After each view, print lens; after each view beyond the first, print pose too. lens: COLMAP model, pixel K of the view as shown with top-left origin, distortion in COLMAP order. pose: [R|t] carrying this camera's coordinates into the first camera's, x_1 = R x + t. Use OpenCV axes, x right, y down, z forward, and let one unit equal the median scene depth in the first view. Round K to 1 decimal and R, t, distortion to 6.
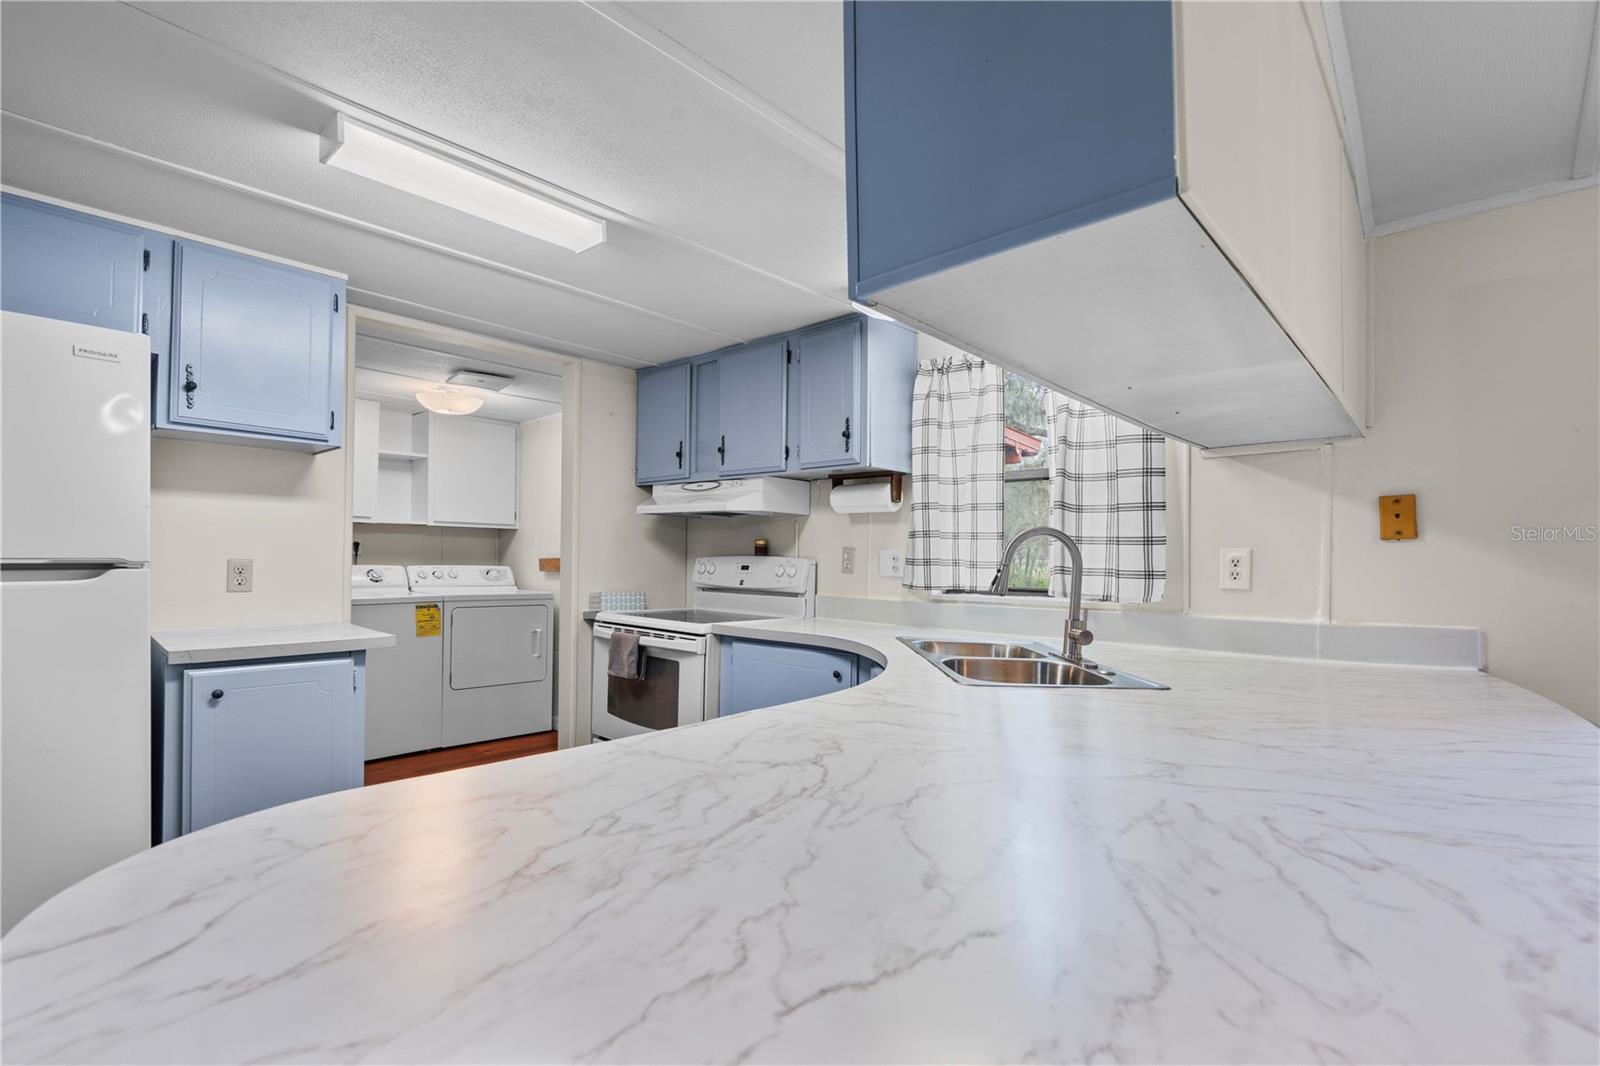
lens RADIAL K [[732.4, 0, 798.0], [0, 732.4, 552.4], [0, 0, 1]] dist [-0.000549, -0.000082]
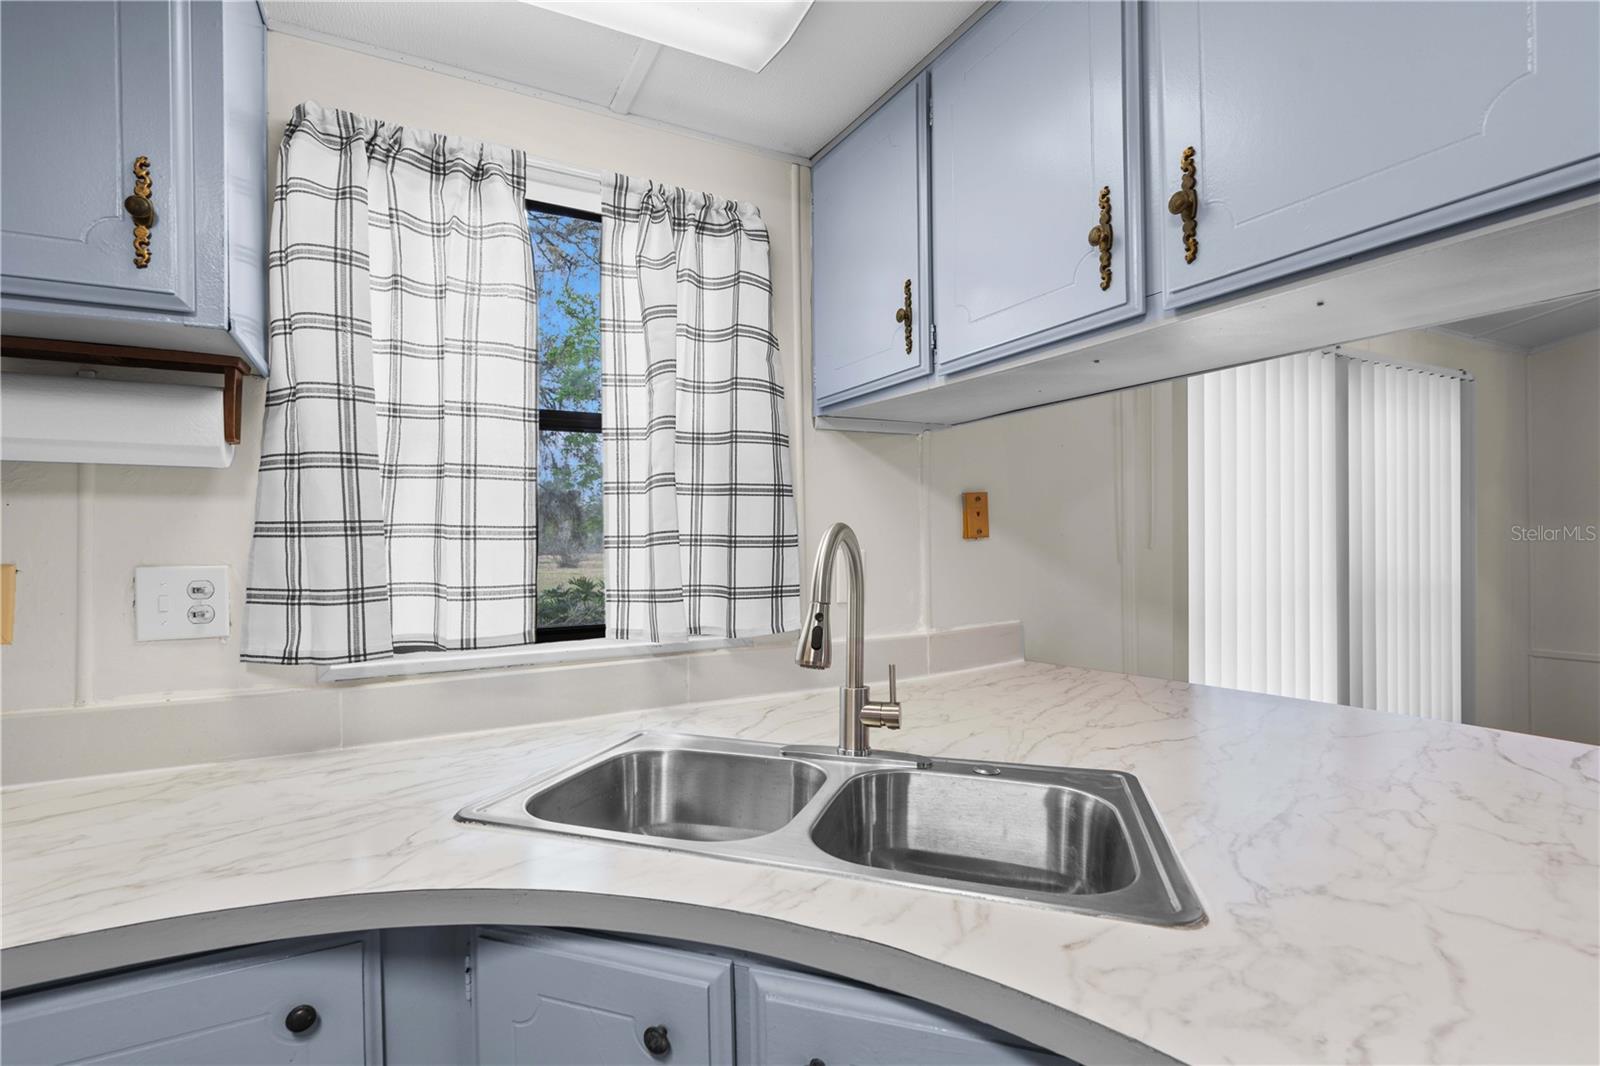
lens RADIAL K [[742.2, 0, 786.6], [0, 742.2, 537.9], [0, 0, 1]] dist [-0.000245, 0.000059]
pose [[0.347537, -0.016325, 0.937524, -0.131325], [0.007982, 0.999864, 0.014451, -0.023303], [-0.937632, 0.002461, 0.347620, 0.612306]]
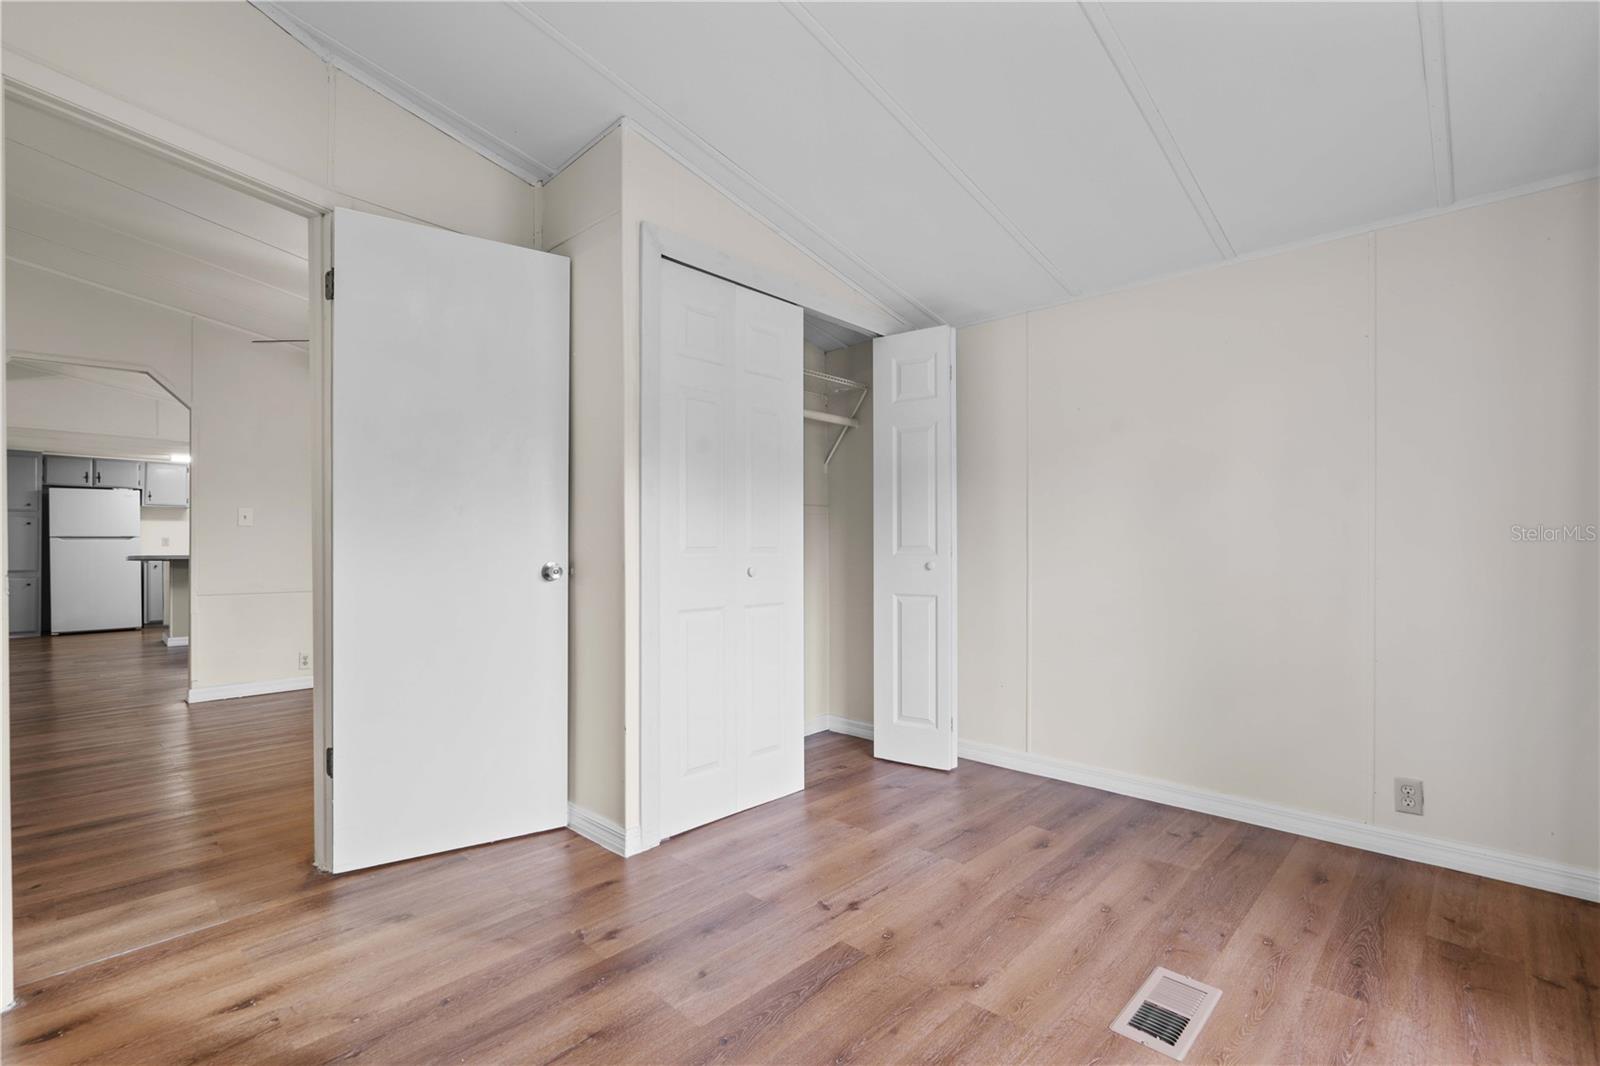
lens RADIAL K [[742.2, 0, 786.6], [0, 742.2, 537.9], [0, 0, 1]] dist [-0.000245, 0.000059]
pose [[0.999851, -0.013139, -0.011222, 2.259731], [0.013121, 0.999912, -0.001686, 0.057071], [0.011244, 0.001539, 0.999936, -2.534685]]
